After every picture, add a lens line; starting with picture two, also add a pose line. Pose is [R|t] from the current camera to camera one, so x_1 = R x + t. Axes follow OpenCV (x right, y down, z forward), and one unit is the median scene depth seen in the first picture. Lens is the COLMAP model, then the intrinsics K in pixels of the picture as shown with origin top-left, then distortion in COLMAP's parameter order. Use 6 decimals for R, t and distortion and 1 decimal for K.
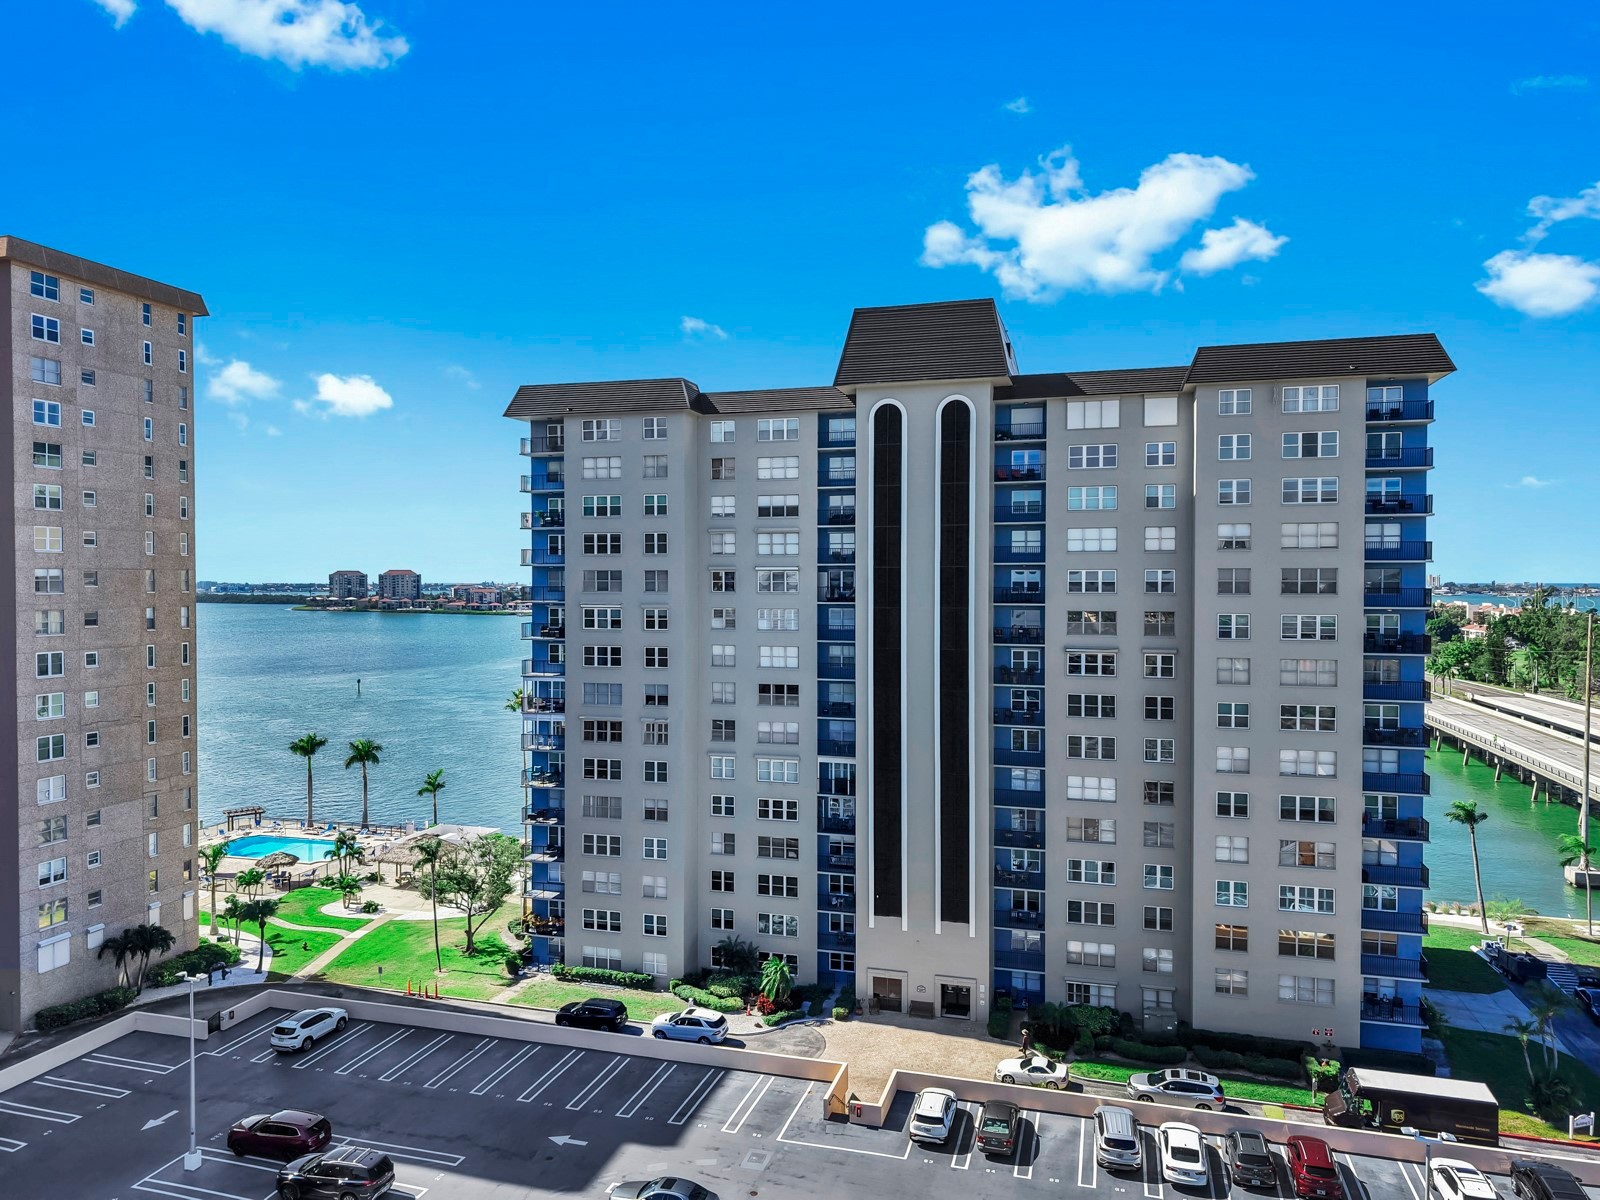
lens RADIAL K [[1069.1, 0, 800.5], [0, 1069.1, 596.3], [0, 0, 1]] dist [0.030217, -0.031877]
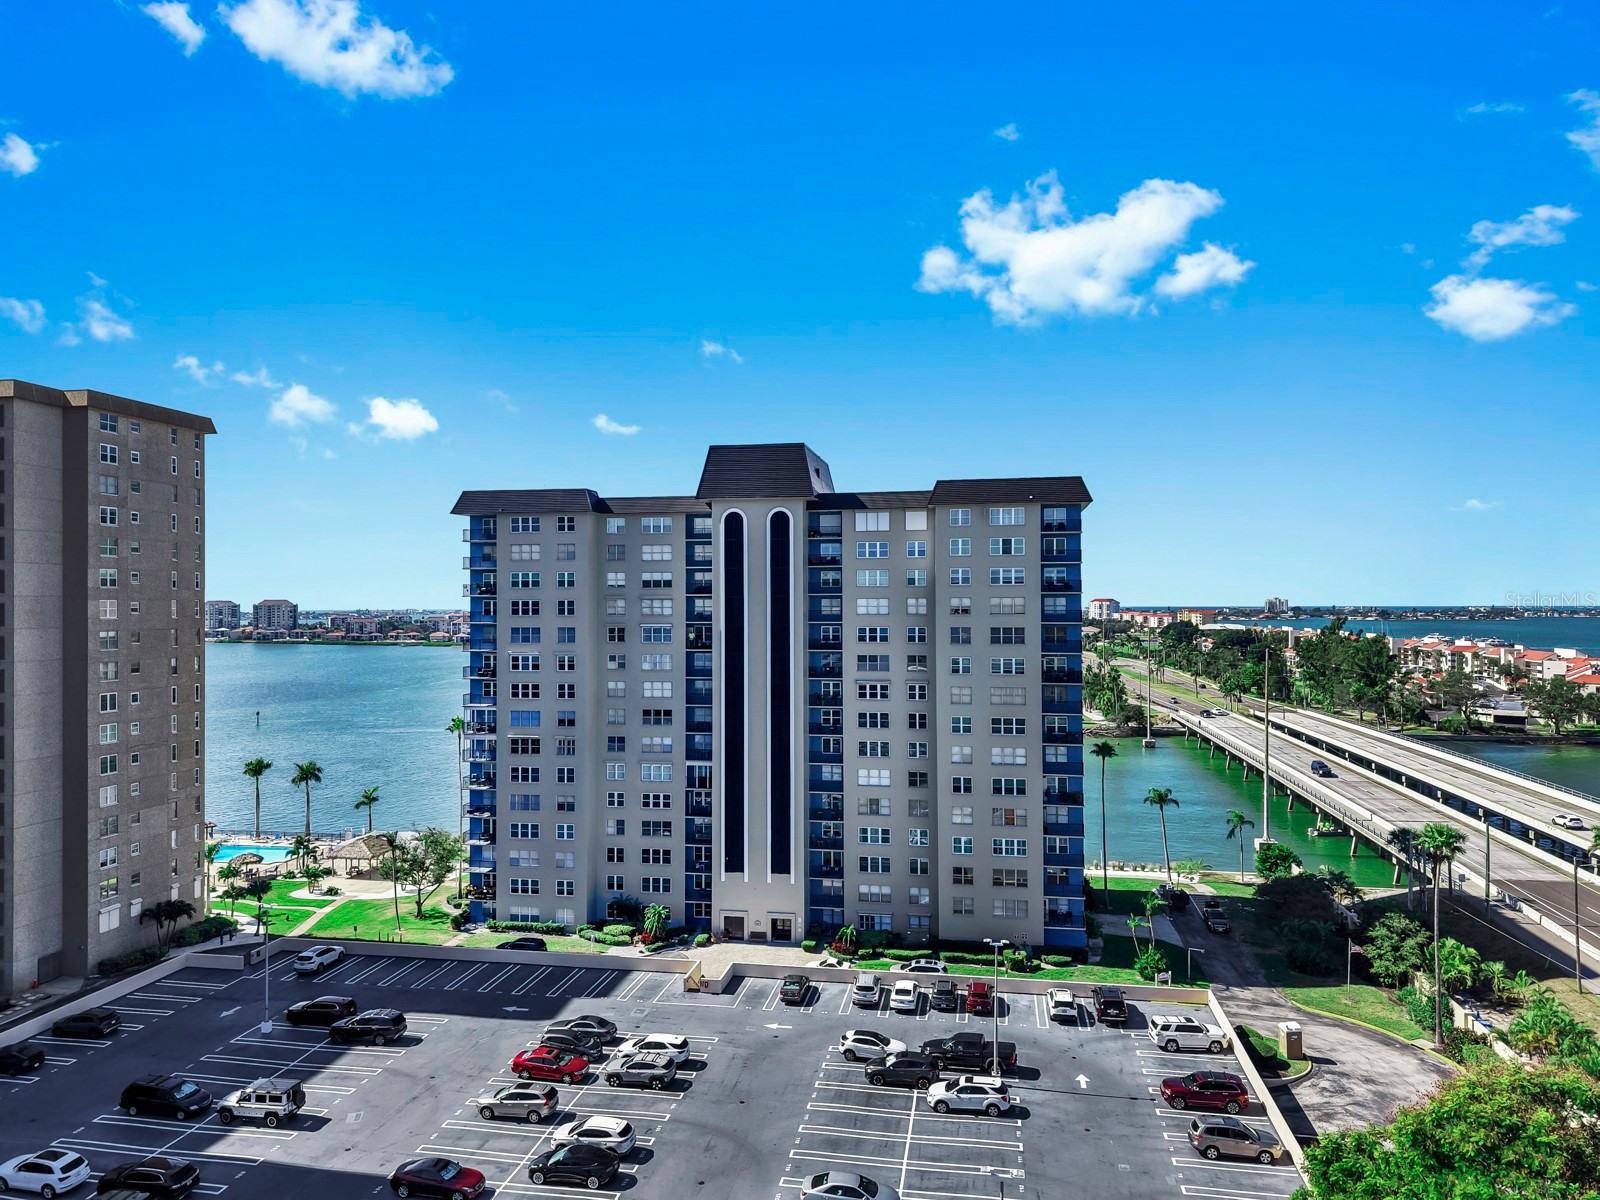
lens RADIAL K [[1063.7, 0, 799.1], [0, 1063.7, 594.7], [0, 0, 1]] dist [0.057407, -0.076161]
pose [[0.994545, -0.002761, 0.104270, 0.019462], [0.005398, 0.999672, -0.025021, -0.030682], [-0.104167, 0.025448, 0.994234, -0.398602]]
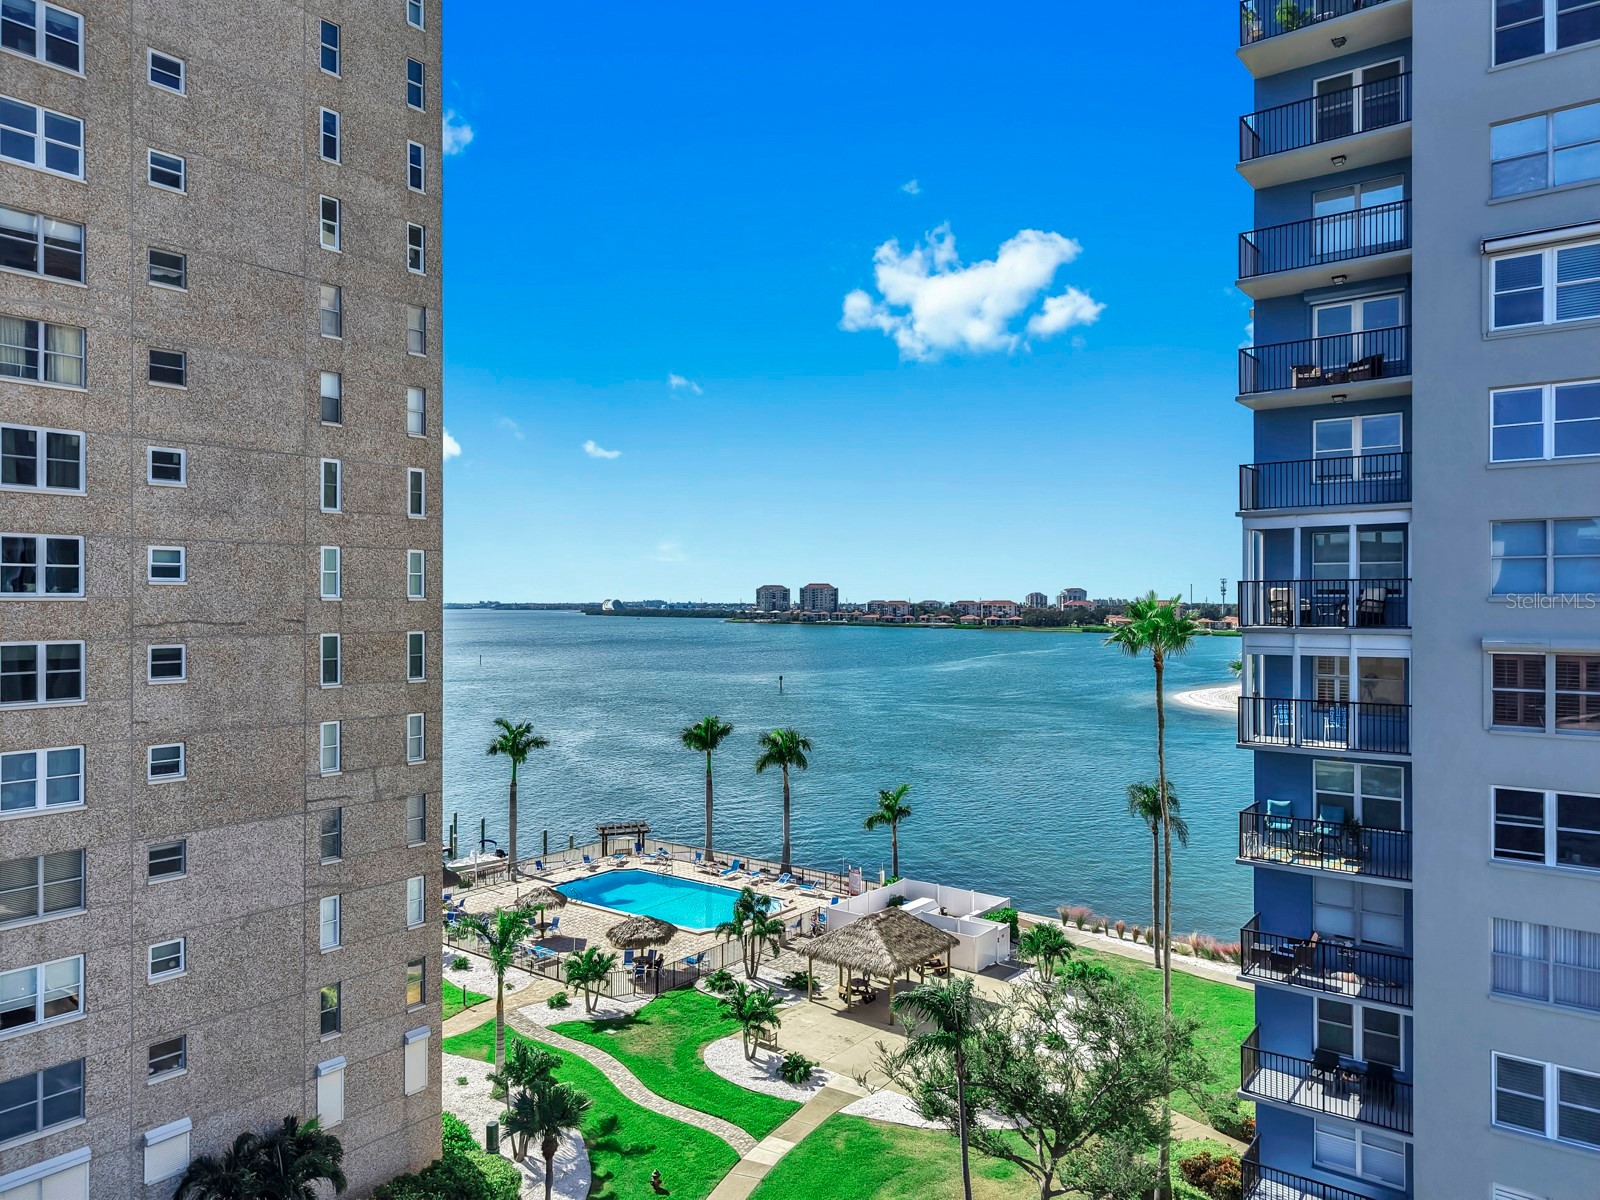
lens RADIAL K [[1066.7, 0, 798.7], [0, 1066.7, 596.4], [0, 0, 1]] dist [0.034474, -0.038662]
pose [[0.930655, -0.002576, -0.365890, -0.278426], [-0.004979, 0.999793, -0.019704, 0.111060], [0.365865, 0.020160, 0.930450, 0.687616]]
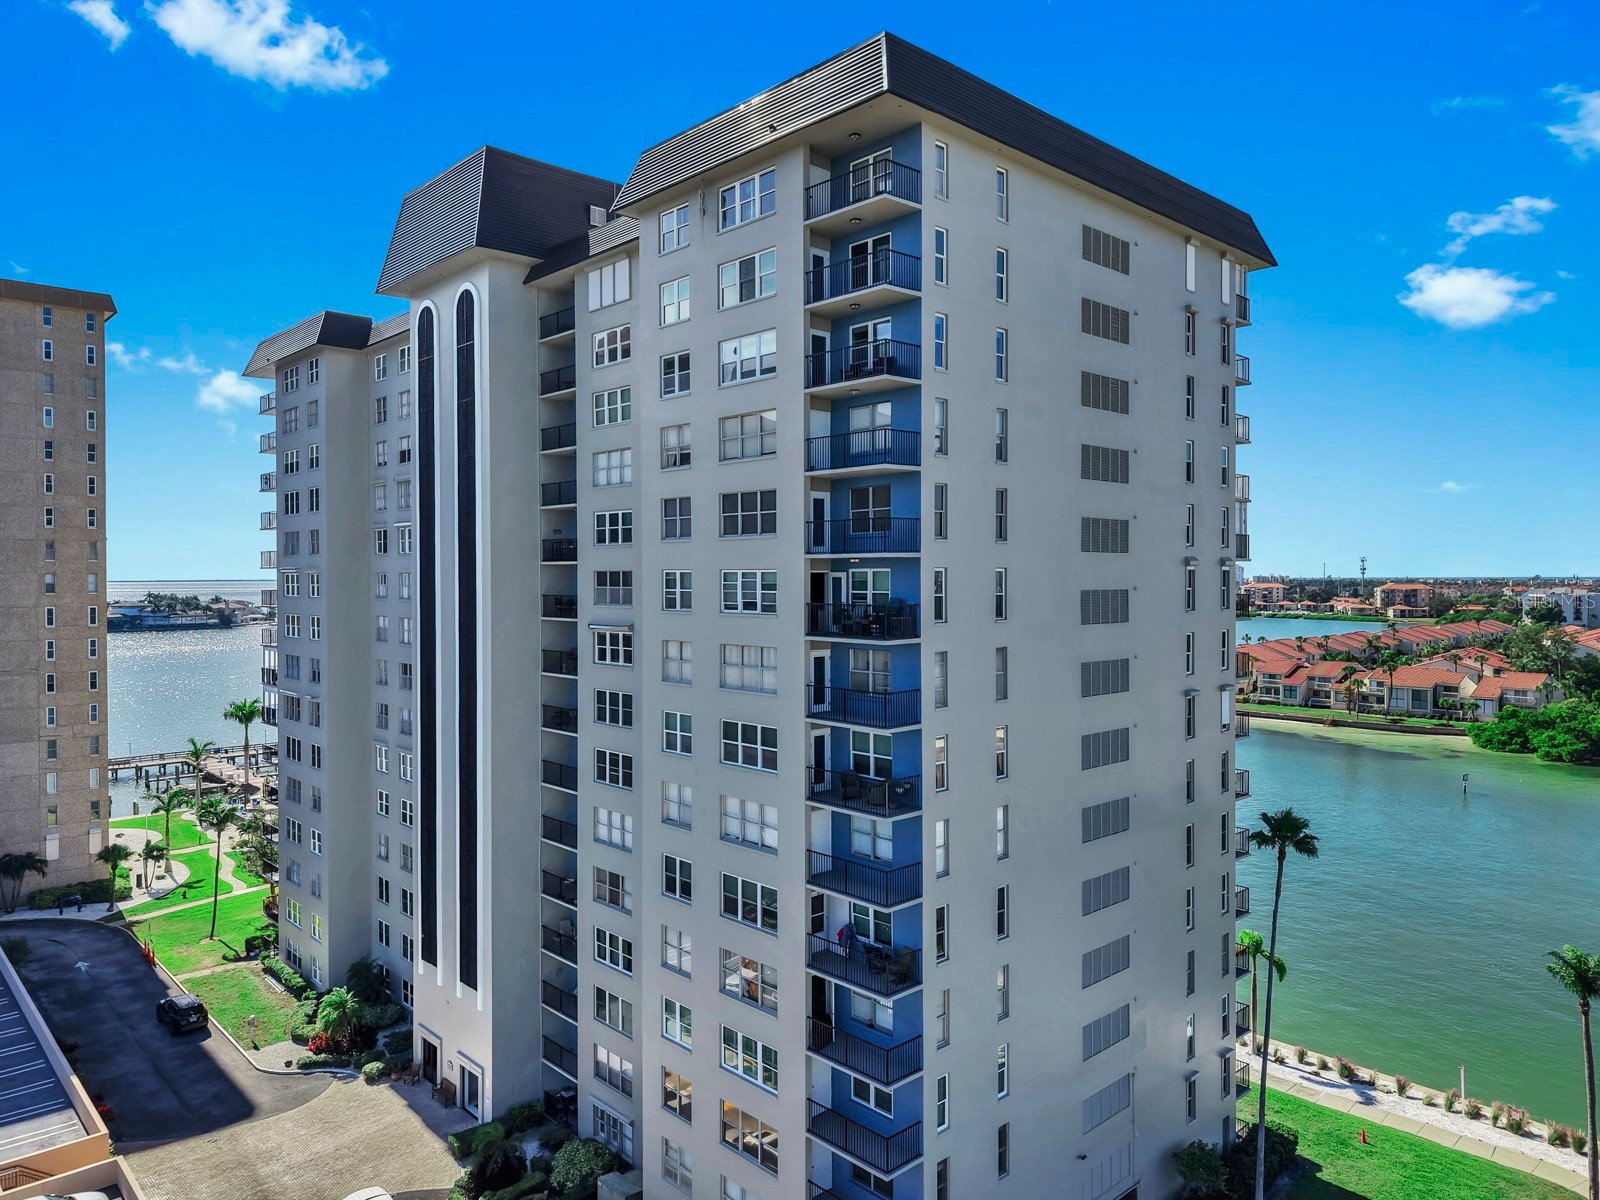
lens RADIAL K [[1073.9, 0, 799.7], [0, 1073.9, 582.5], [0, 0, 1]] dist [0.027589, -0.023919]
pose [[0.858855, 0.001149, -0.512218, 0.679949], [-0.005585, 0.999959, -0.007121, 0.023905], [0.512189, 0.008977, 0.858826, 0.435926]]
